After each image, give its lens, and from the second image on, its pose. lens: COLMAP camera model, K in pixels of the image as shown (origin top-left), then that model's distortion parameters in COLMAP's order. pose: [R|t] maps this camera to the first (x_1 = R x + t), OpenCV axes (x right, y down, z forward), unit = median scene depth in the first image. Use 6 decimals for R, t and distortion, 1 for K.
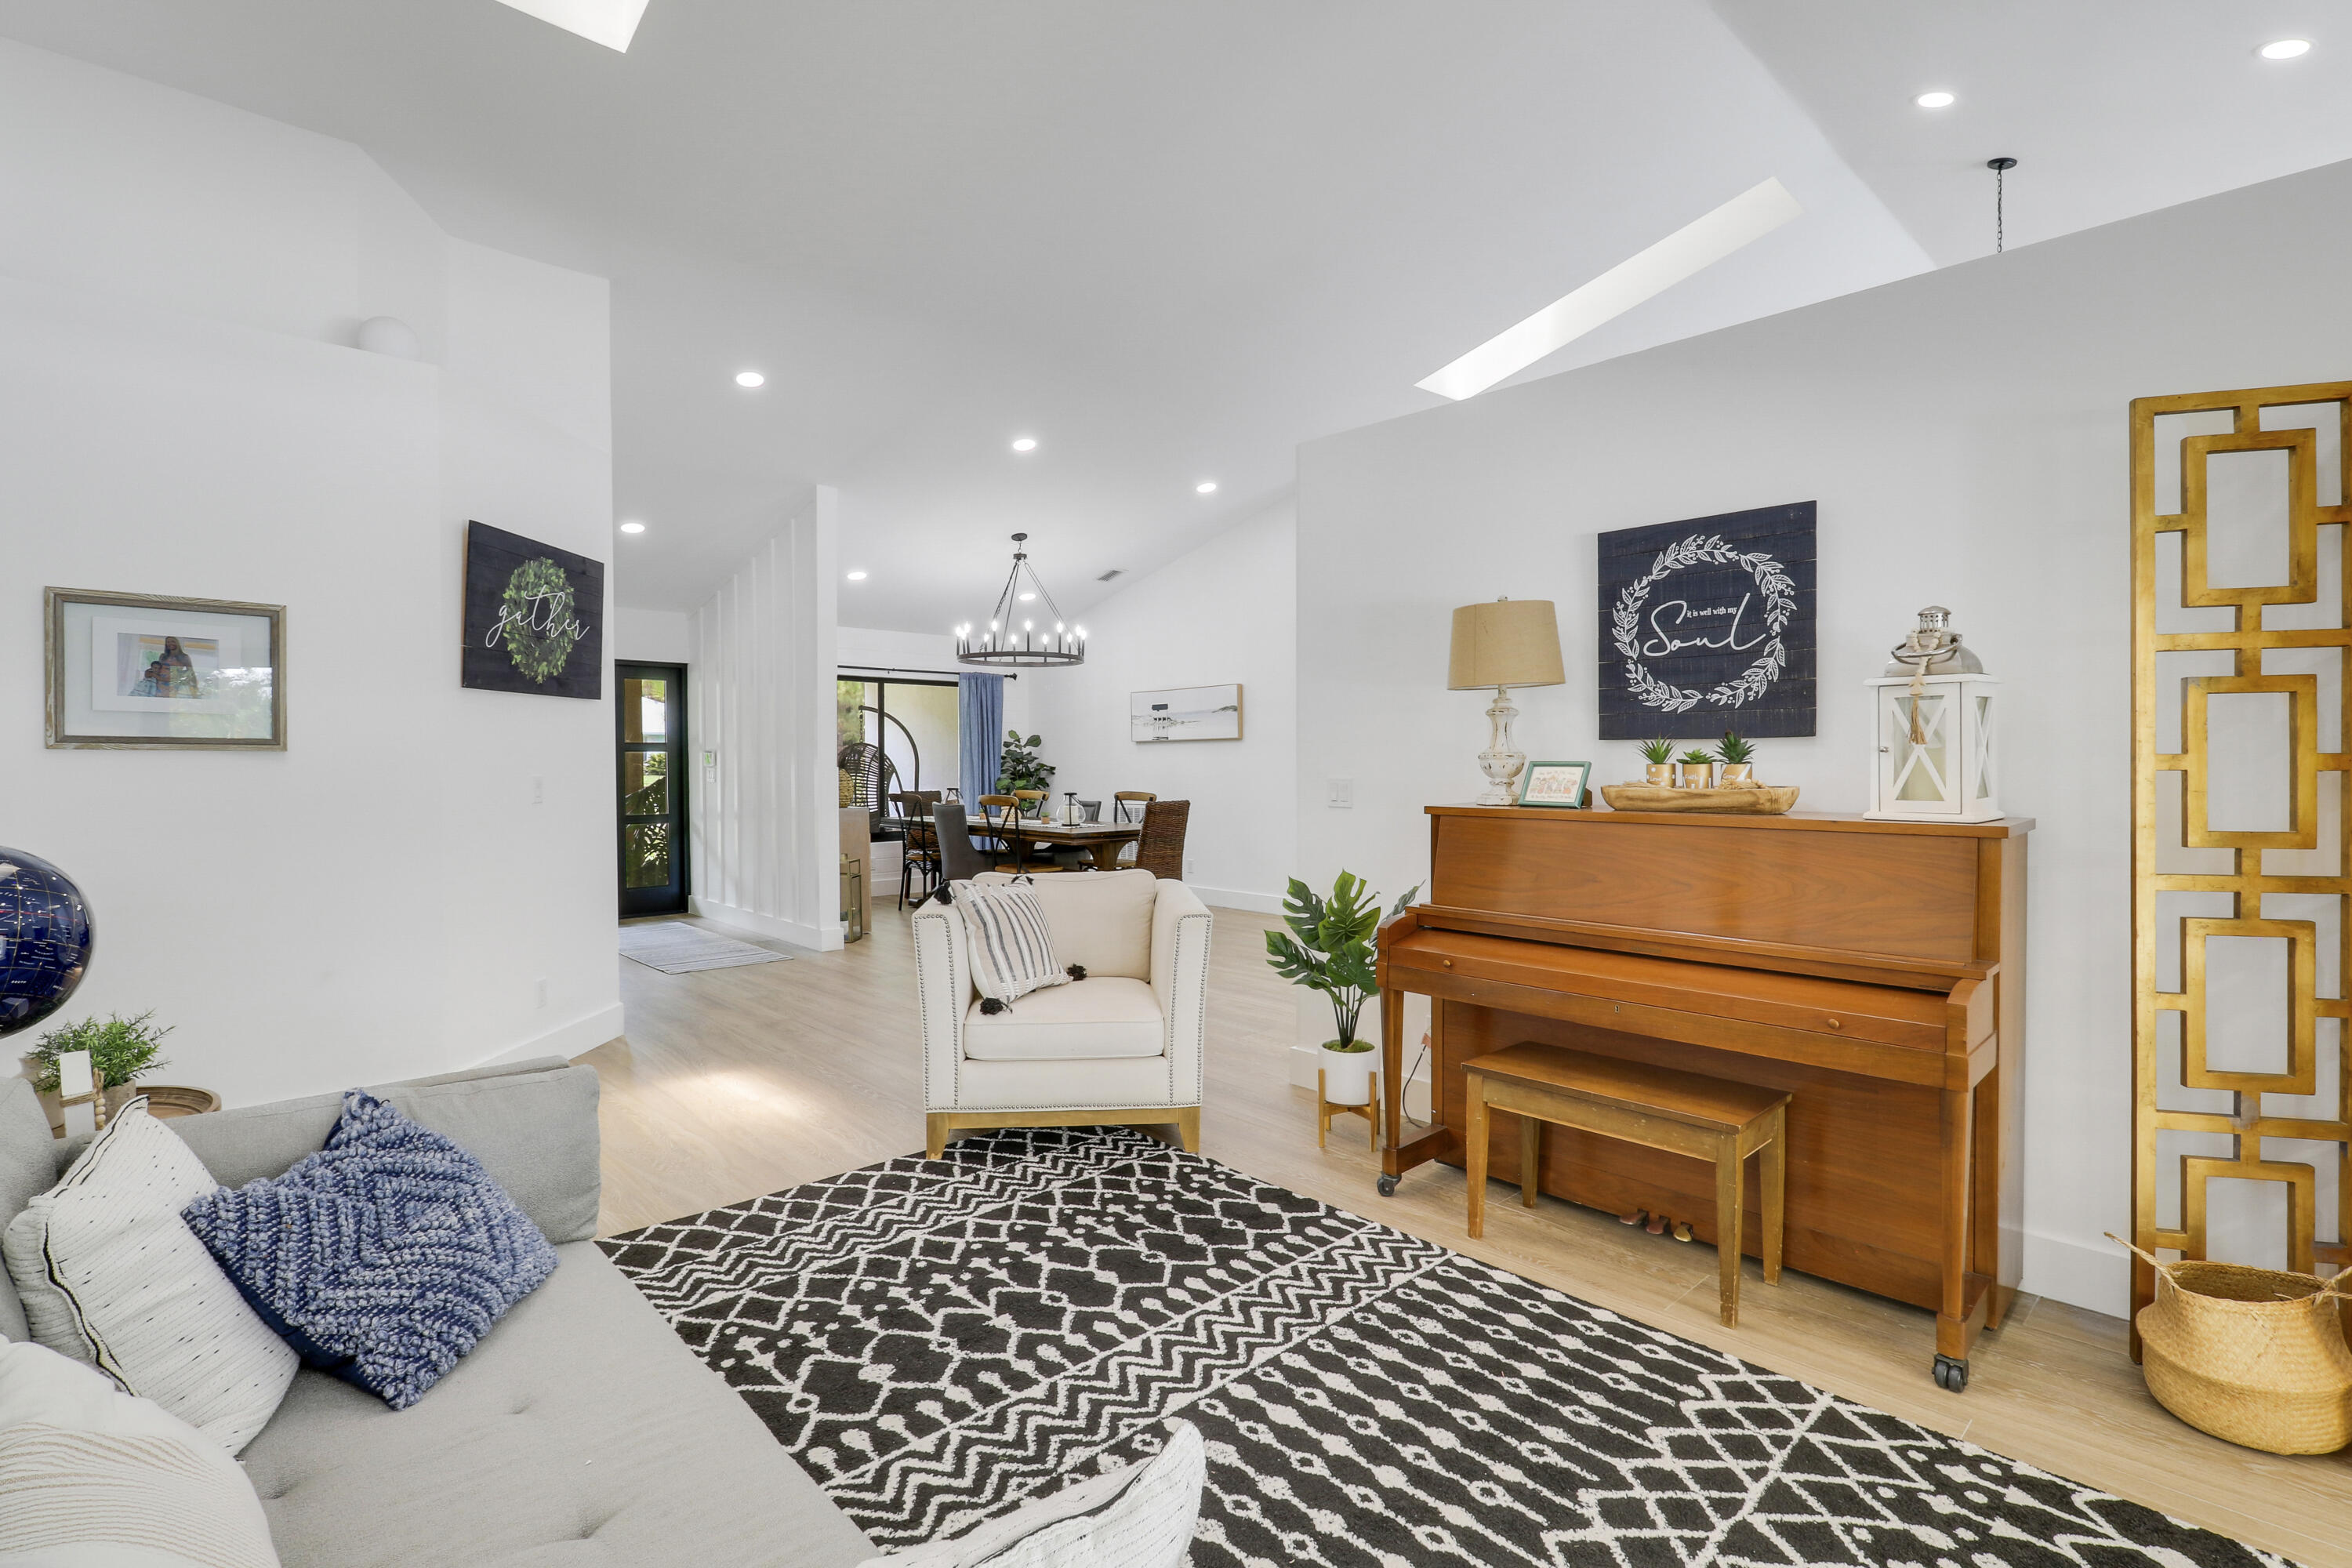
lens RADIAL K [[1100.4, 0, 1175.7], [0, 1100.4, 758.1], [0, 0, 1]] dist [0.013368, -0.019333]
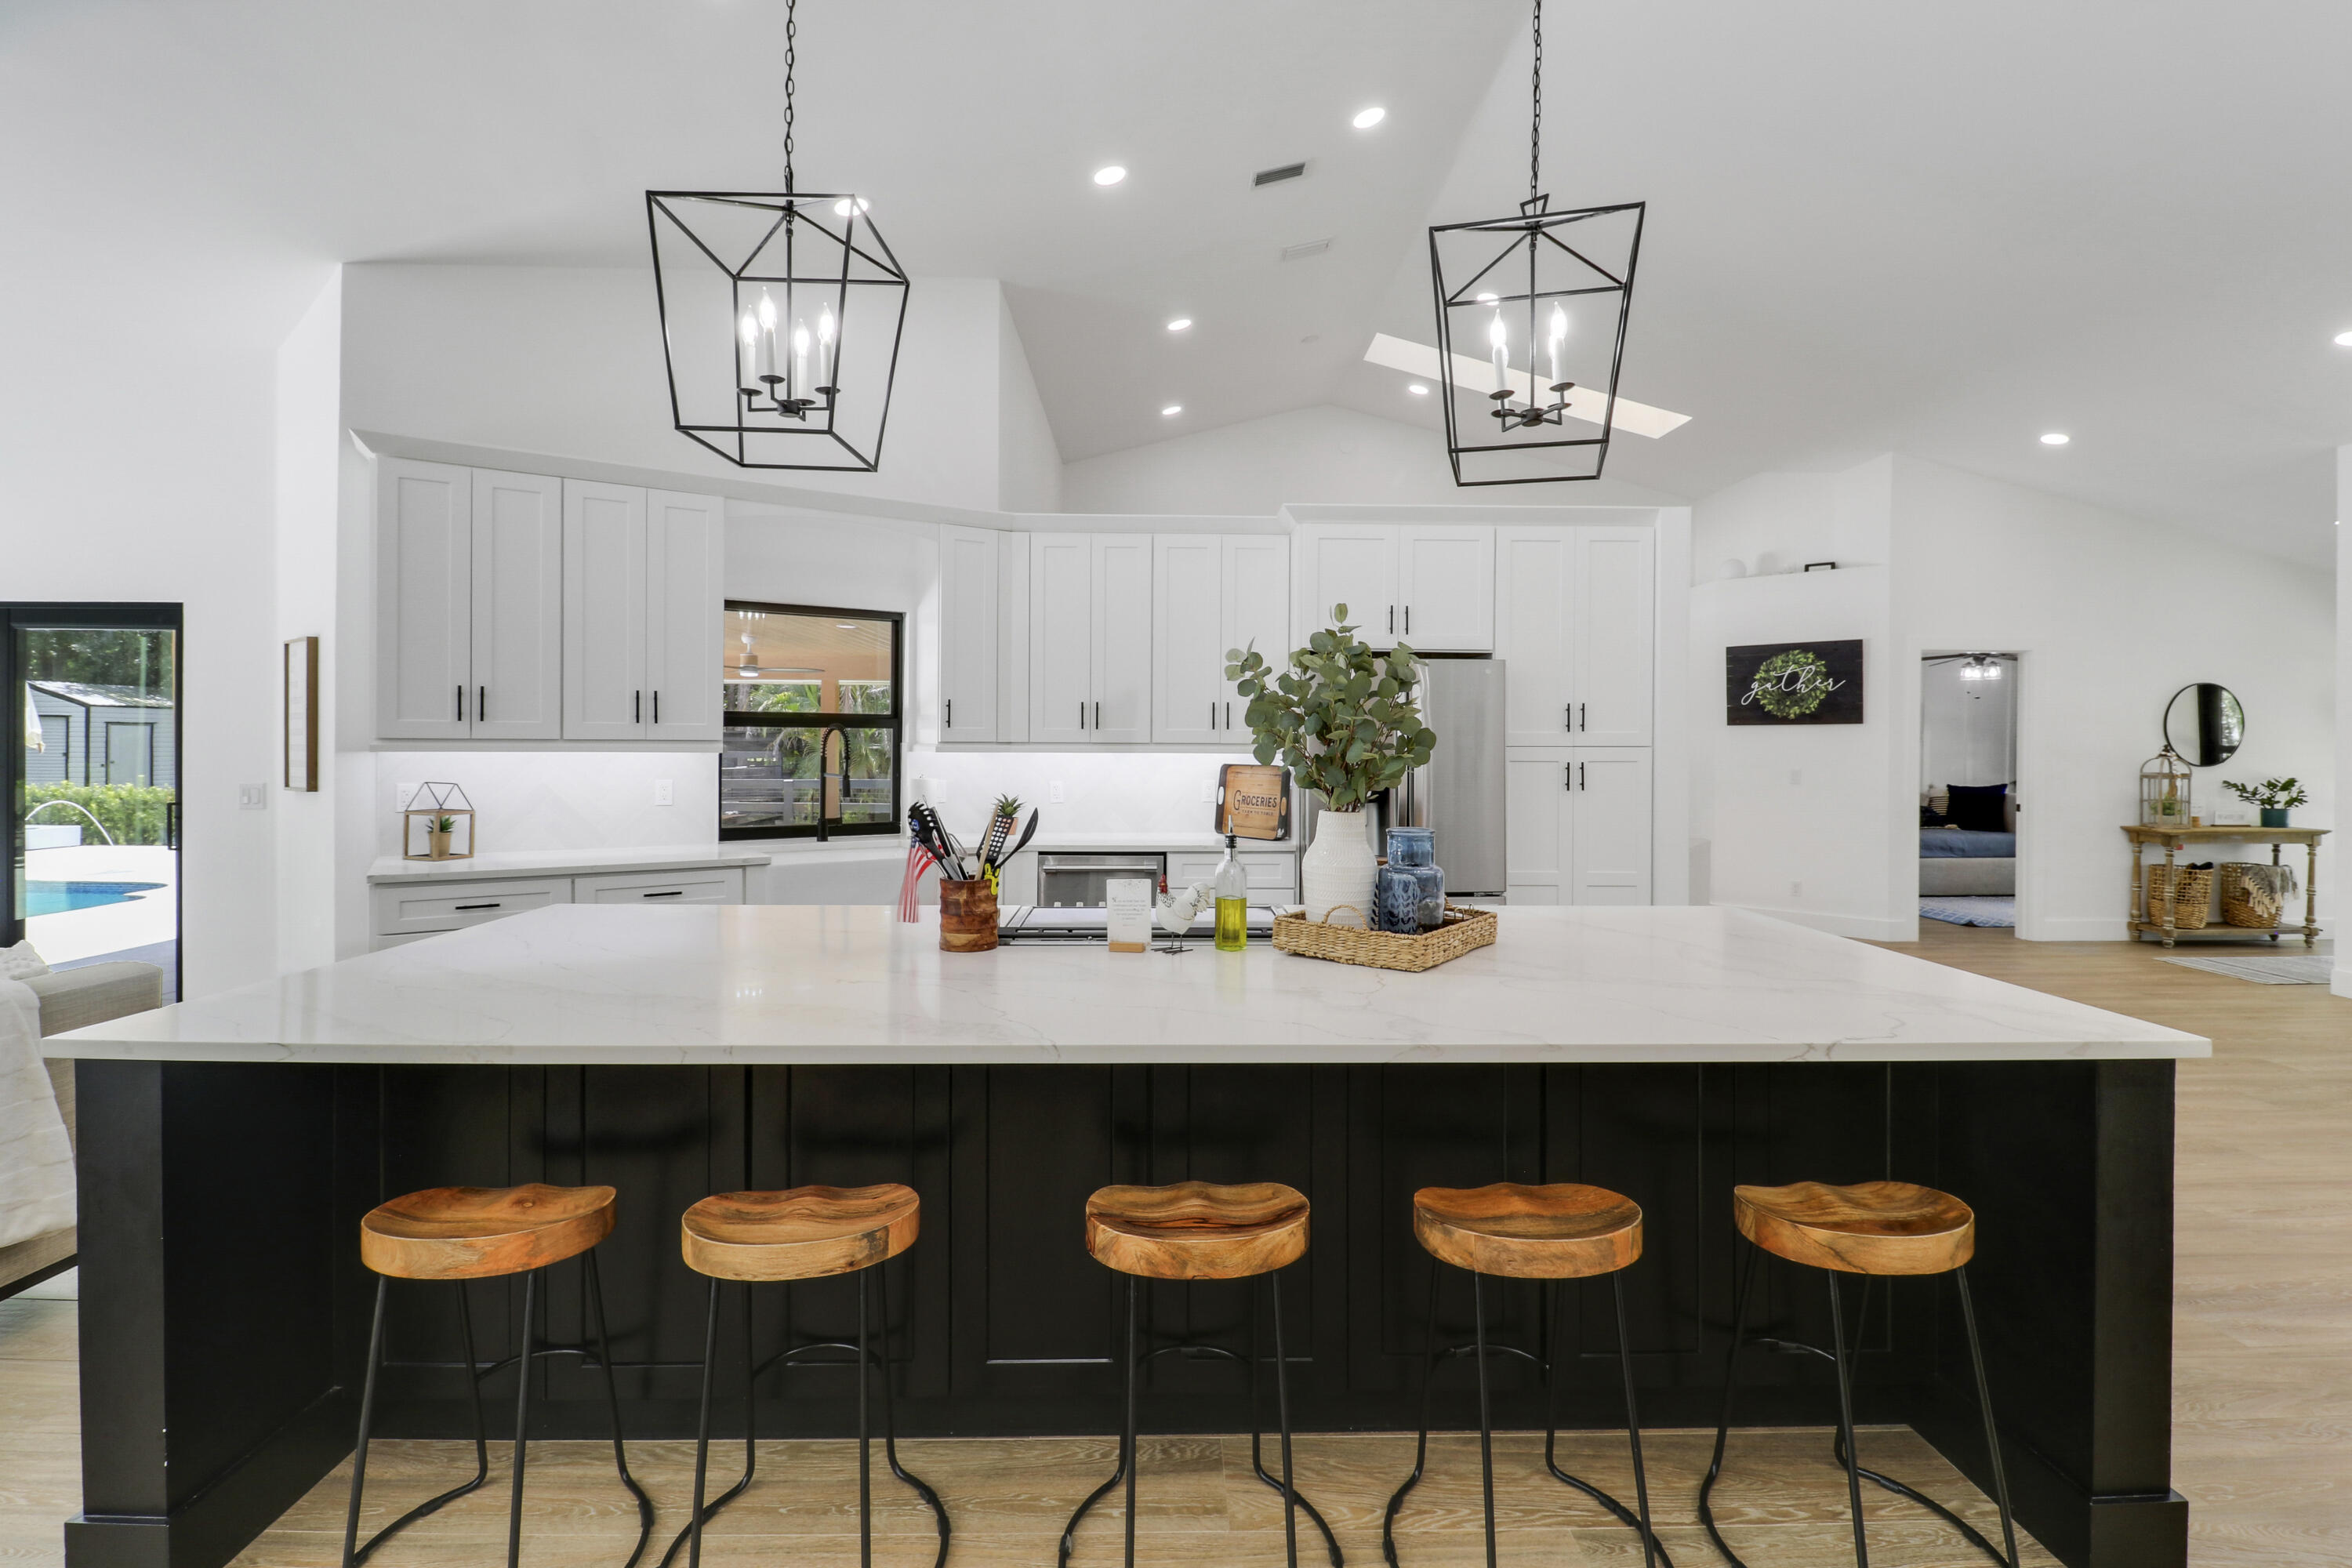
lens RADIAL K [[1087.8, 0, 1170.4], [0, 1087.8, 750.0], [0, 0, 1]] dist [0.009176, -0.019326]
pose [[-0.668122, 0.005664, -0.744030, 1.491133], [-0.001045, 0.999963, 0.008550, -0.030894], [0.744051, 0.006490, -0.668092, 1.469272]]
